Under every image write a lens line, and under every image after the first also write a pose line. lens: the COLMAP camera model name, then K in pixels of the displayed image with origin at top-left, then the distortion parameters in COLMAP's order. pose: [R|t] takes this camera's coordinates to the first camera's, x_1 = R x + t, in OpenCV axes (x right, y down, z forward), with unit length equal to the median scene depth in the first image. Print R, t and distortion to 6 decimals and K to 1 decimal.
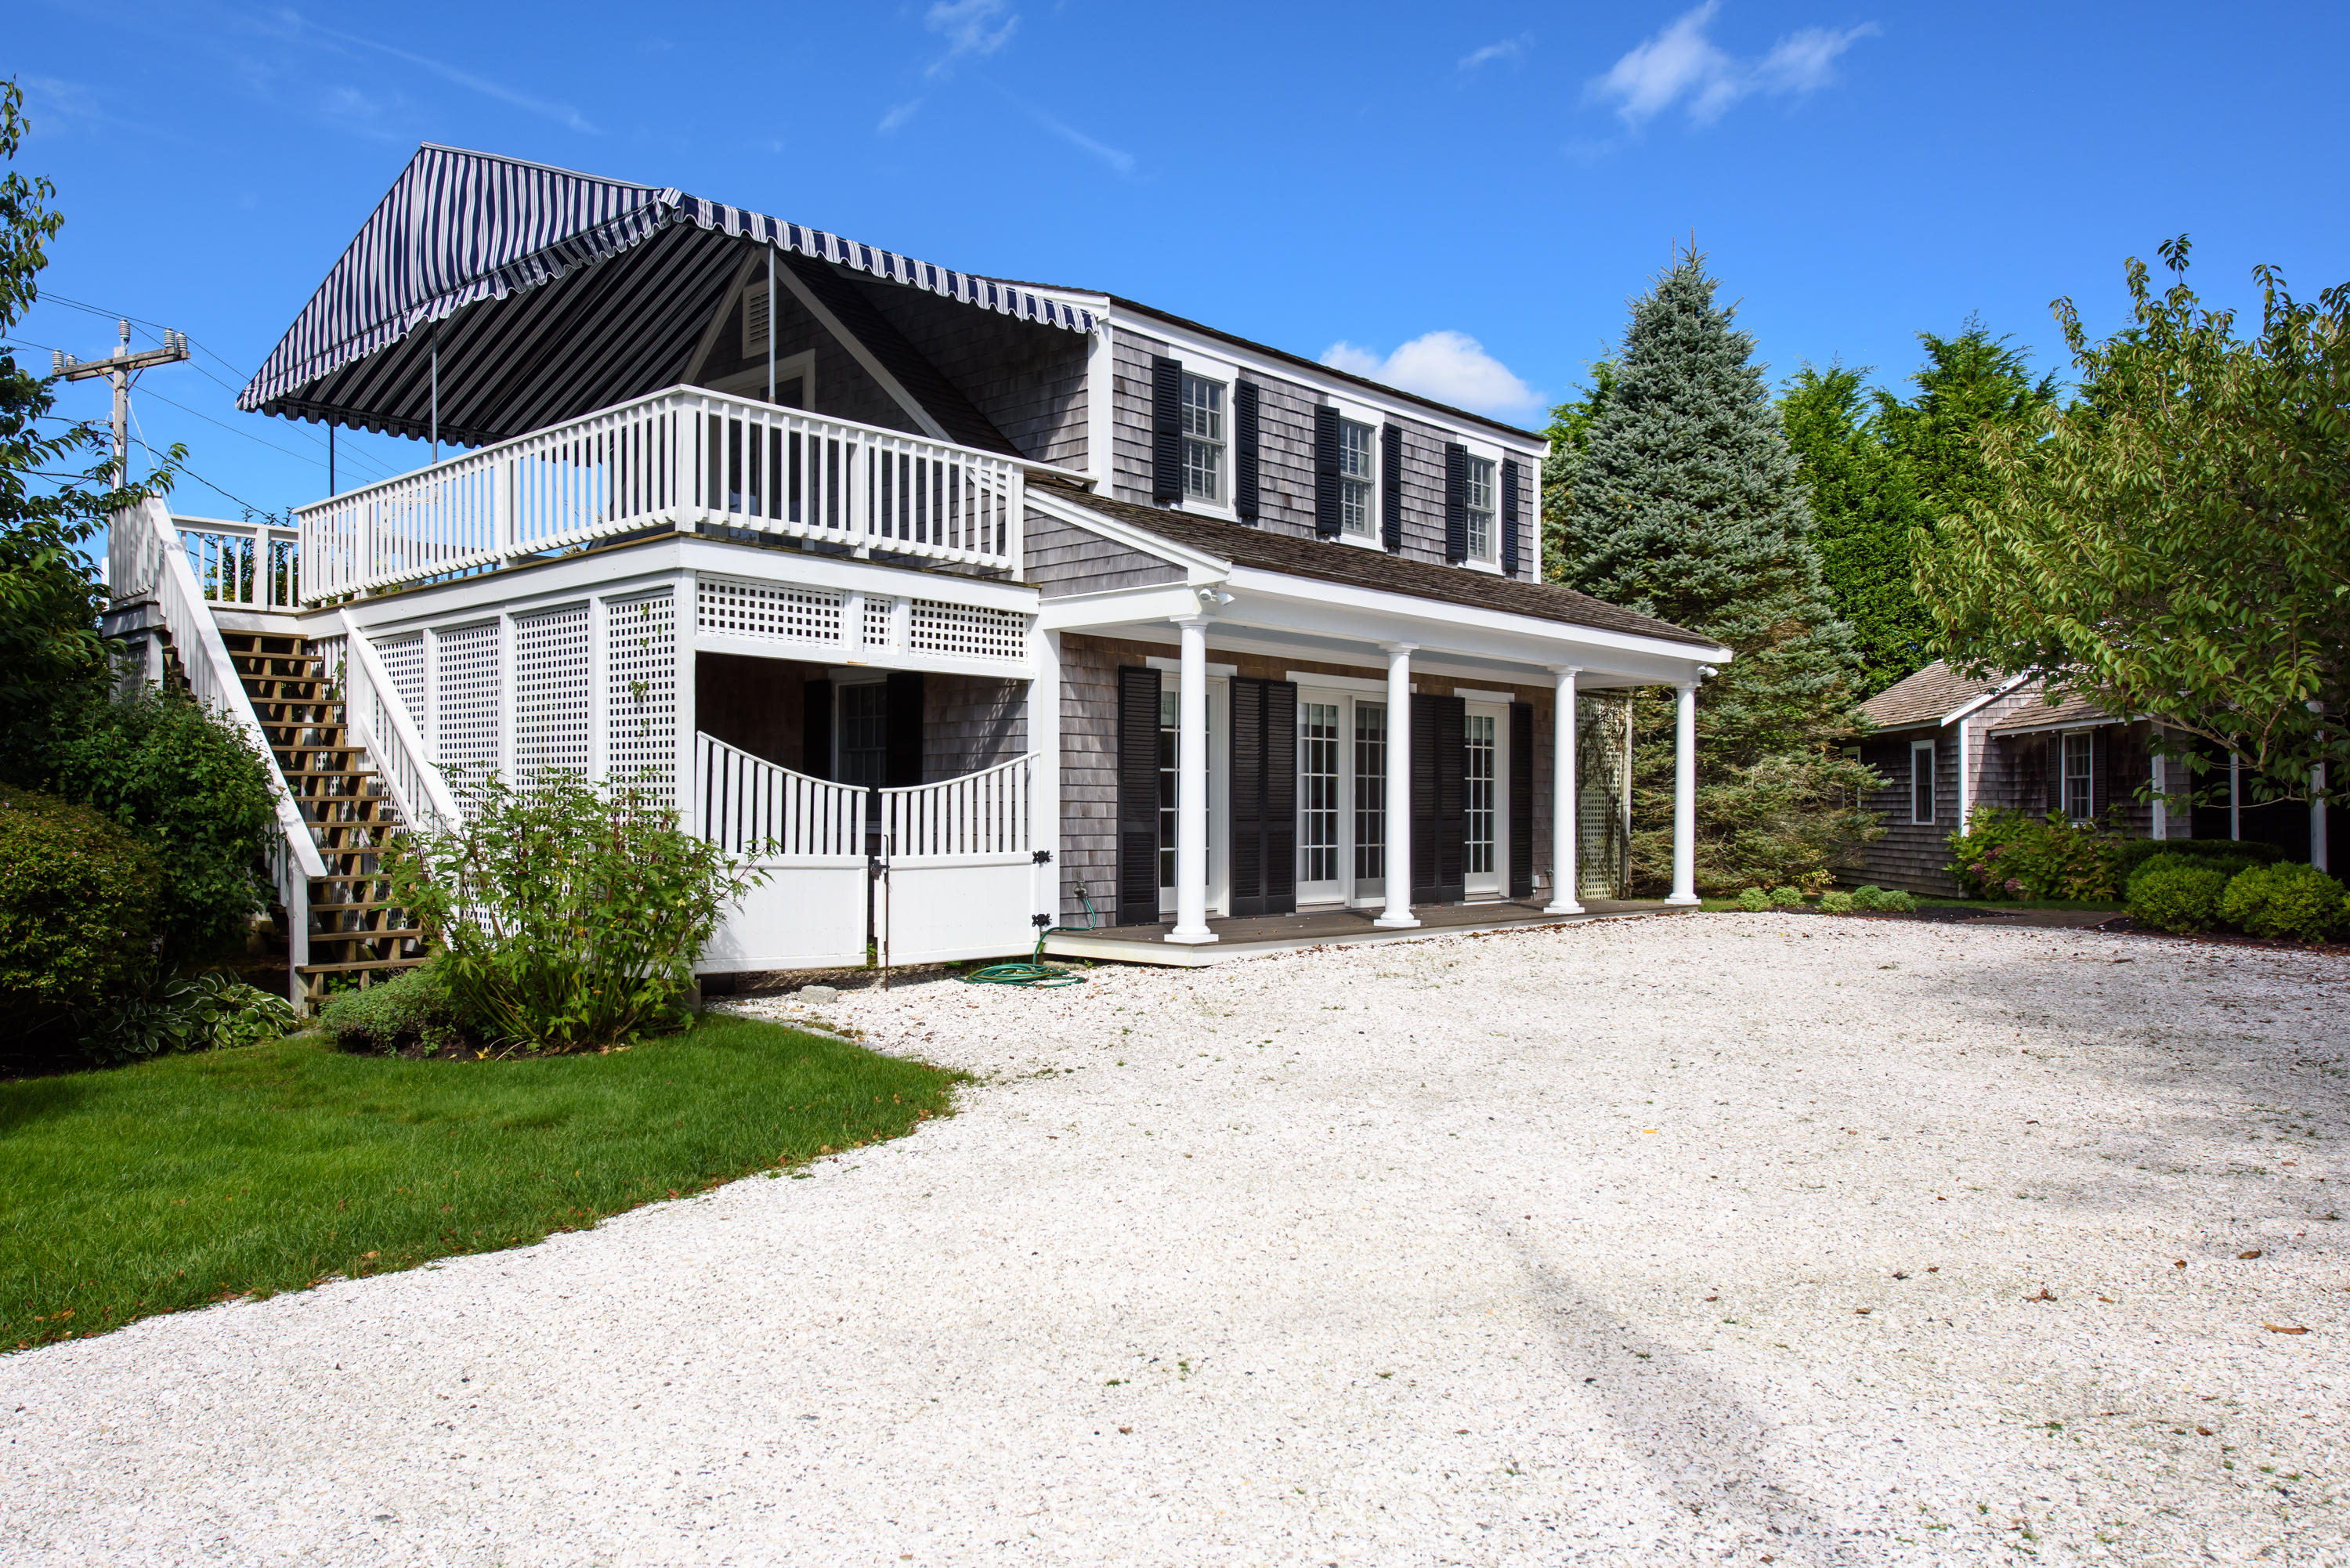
lens RADIAL K [[1618.3, 0, 1172.5], [0, 1618.3, 785.9], [0, 0, 1]] dist [0.024253, -0.001153]
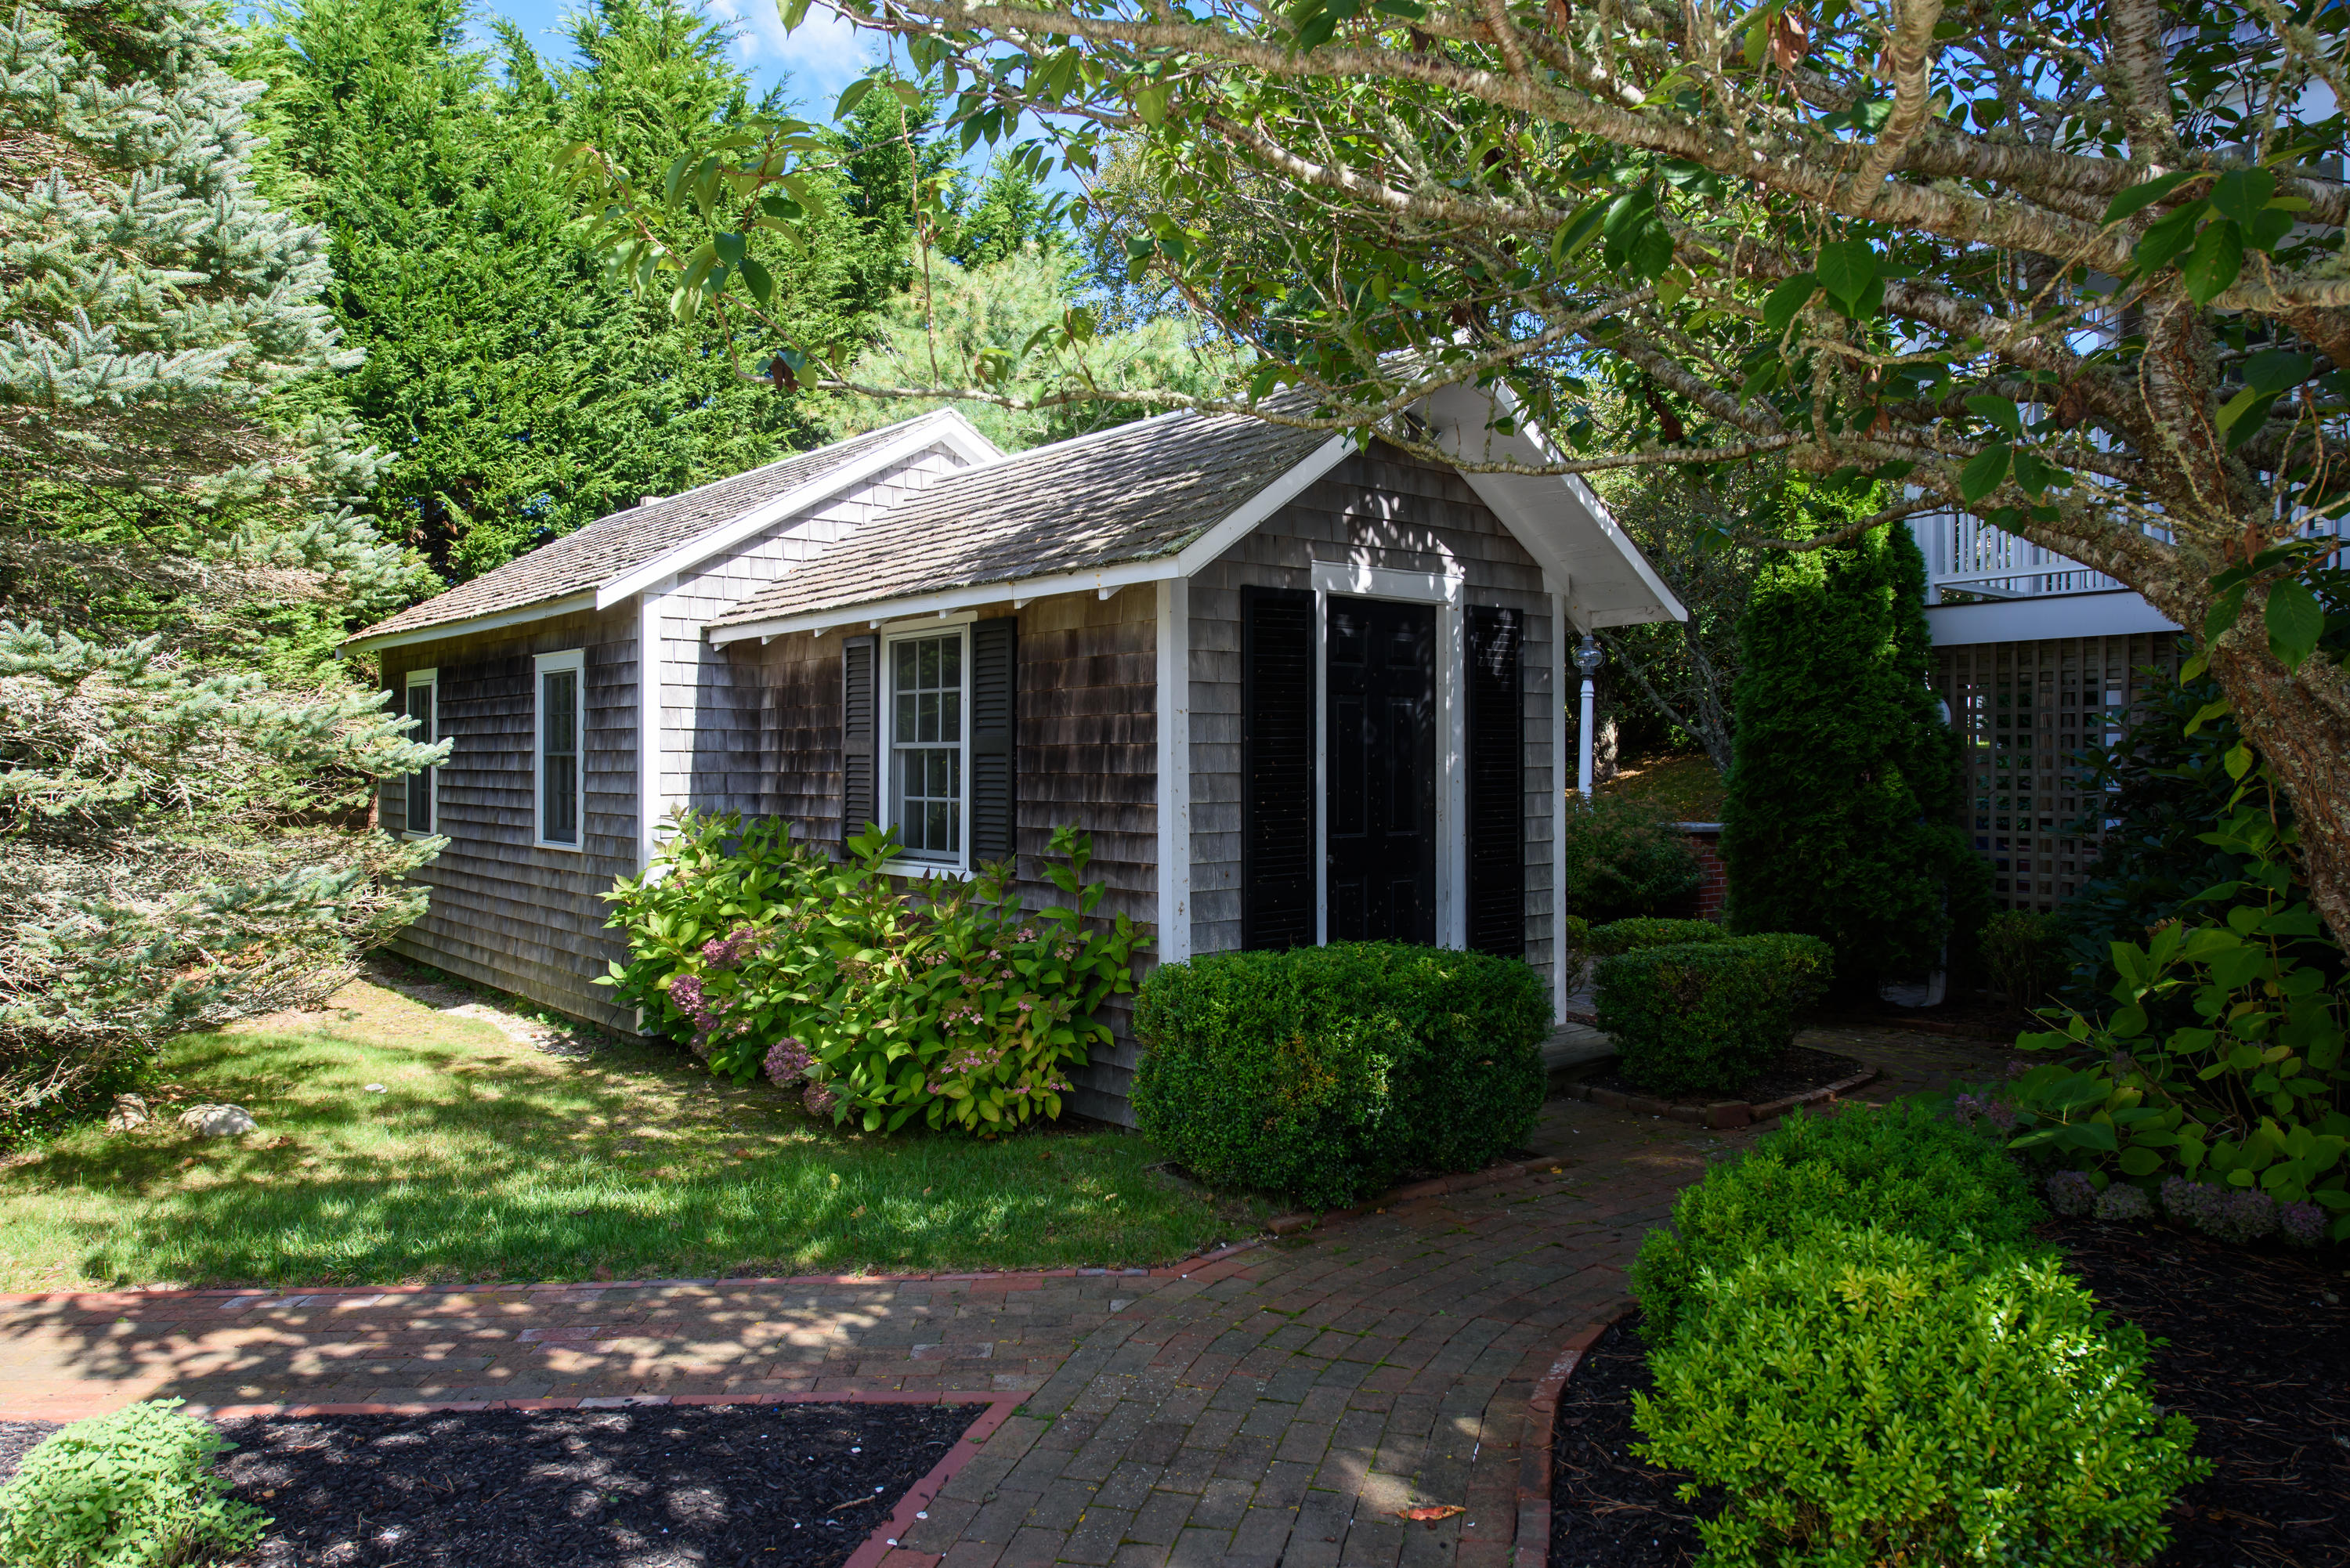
lens RADIAL K [[1618.3, 0, 1172.6], [0, 1618.3, 779.1], [0, 0, 1]] dist [0.024253, -0.001153]
pose [[0.716512, 0.001405, 0.697573, 0.296289], [-0.017125, 0.999732, 0.015577, -0.004205], [-0.697364, -0.023107, 0.716345, 0.616536]]
